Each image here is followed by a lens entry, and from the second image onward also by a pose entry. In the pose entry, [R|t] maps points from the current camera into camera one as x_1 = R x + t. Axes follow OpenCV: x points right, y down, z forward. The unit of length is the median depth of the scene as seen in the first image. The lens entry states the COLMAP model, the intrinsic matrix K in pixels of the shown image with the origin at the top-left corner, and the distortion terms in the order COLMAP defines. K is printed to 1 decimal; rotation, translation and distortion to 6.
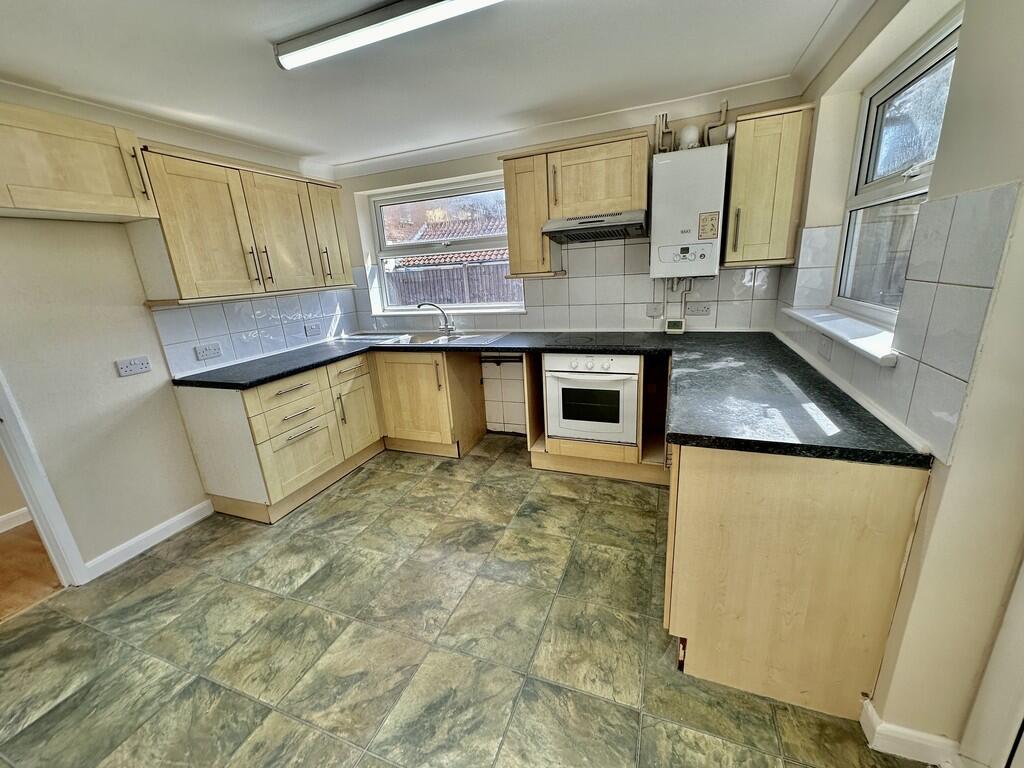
lens RADIAL K [[407.9, 0, 513.2], [0, 407.9, 385.3], [0, 0, 1]] dist [-0.002129, 0.001160]
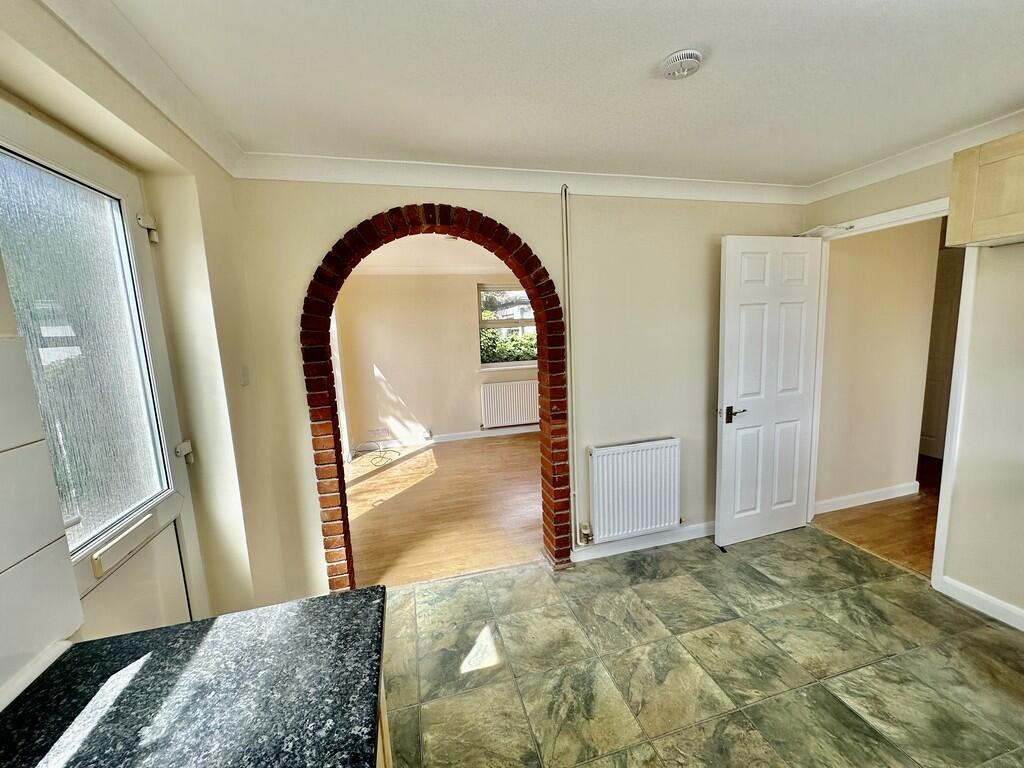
lens RADIAL K [[407.9, 0, 512.0], [0, 407.9, 384.8], [0, 0, 1]] dist [-0.002129, 0.001160]
pose [[-0.802991, 0.178629, -0.568593, 0.313199], [-0.074004, 0.916761, 0.392521, -0.312875], [0.591379, 0.357269, -0.722931, 0.883898]]
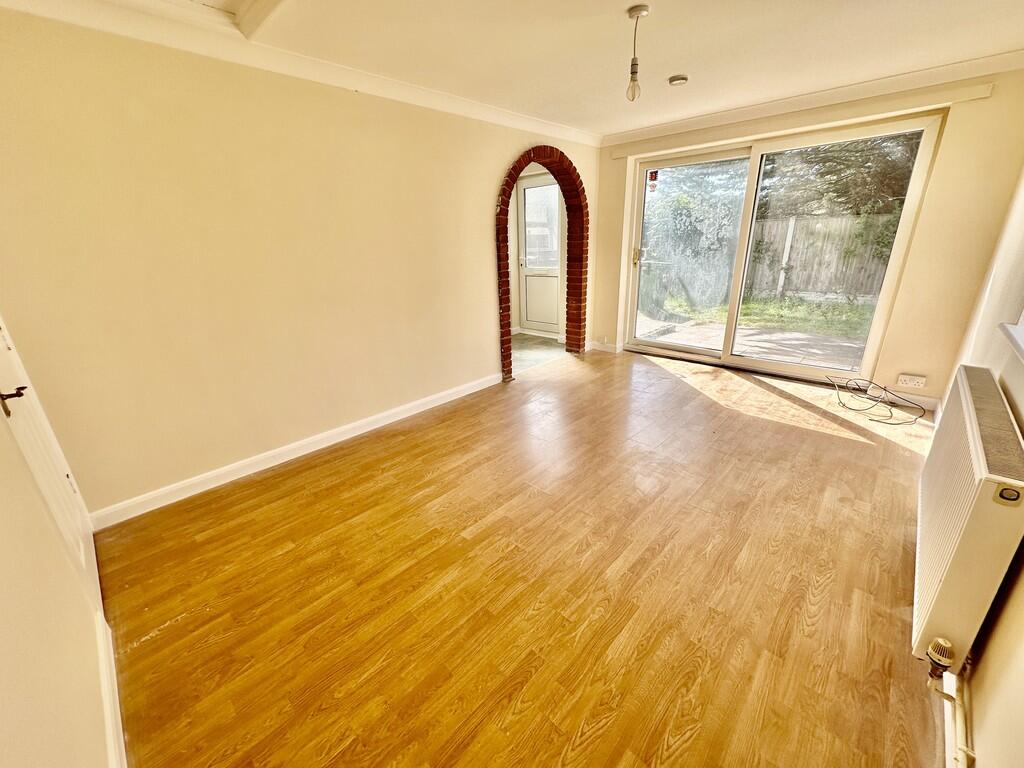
lens RADIAL K [[407.9, 0, 513.4], [0, 407.9, 385.4], [0, 0, 1]] dist [-0.002129, 0.001160]
pose [[0.380819, -0.263113, 0.886424, -2.059979], [0.263486, 0.949793, 0.168726, 0.347517], [-0.886313, 0.169307, 0.431026, -0.591046]]
